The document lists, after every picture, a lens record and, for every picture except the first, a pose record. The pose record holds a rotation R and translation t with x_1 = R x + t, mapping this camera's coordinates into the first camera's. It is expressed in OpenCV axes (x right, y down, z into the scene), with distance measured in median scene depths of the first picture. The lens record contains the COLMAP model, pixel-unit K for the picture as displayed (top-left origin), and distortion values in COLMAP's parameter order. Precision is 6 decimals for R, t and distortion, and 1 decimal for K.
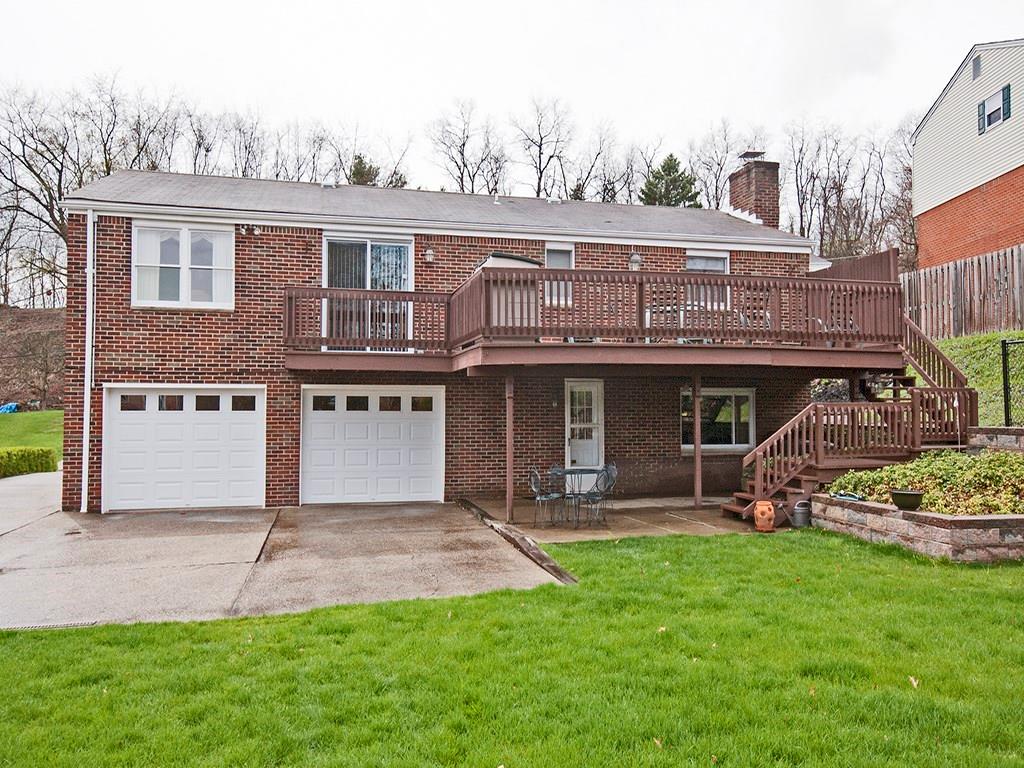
lens RADIAL K [[836.5, 0, 512.9], [0, 836.5, 386.5], [0, 0, 1]] dist [0.004911, 0.002949]
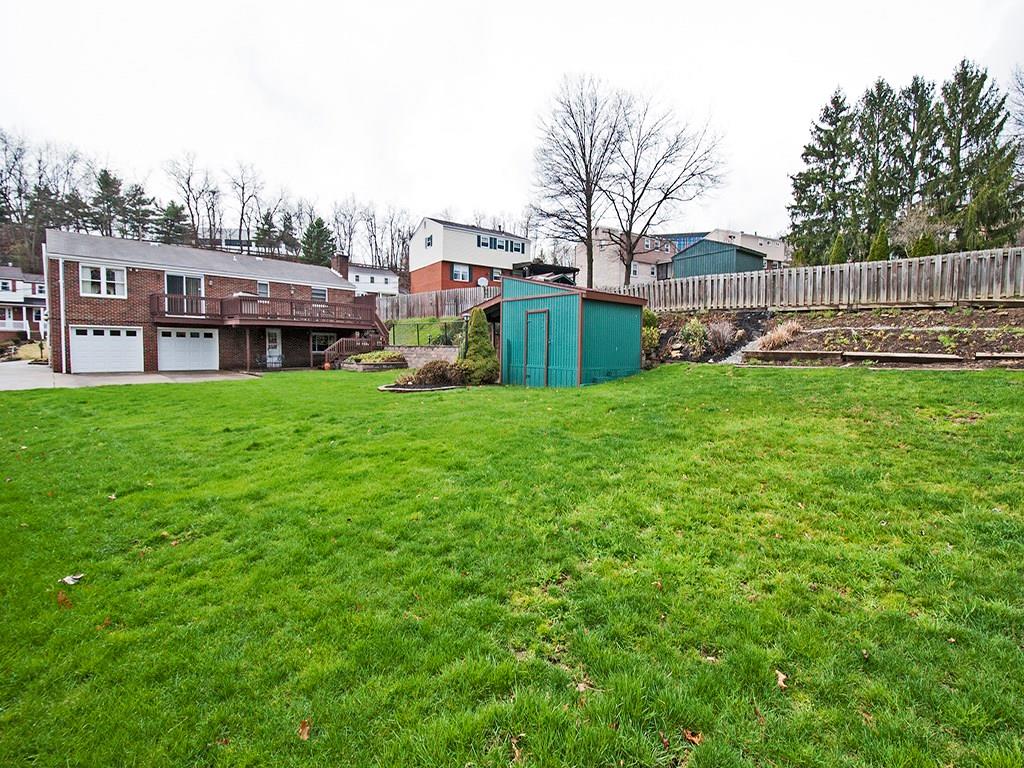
lens RADIAL K [[454.9, 0, 537.0], [0, 454.9, 375.1], [0, 0, 1]] dist [-0.012970, -0.004822]
pose [[0.818548, -0.021458, 0.574037, -0.082674], [-0.035542, 0.995496, 0.087893, -0.020026], [-0.573337, -0.092347, 0.814099, -0.950988]]
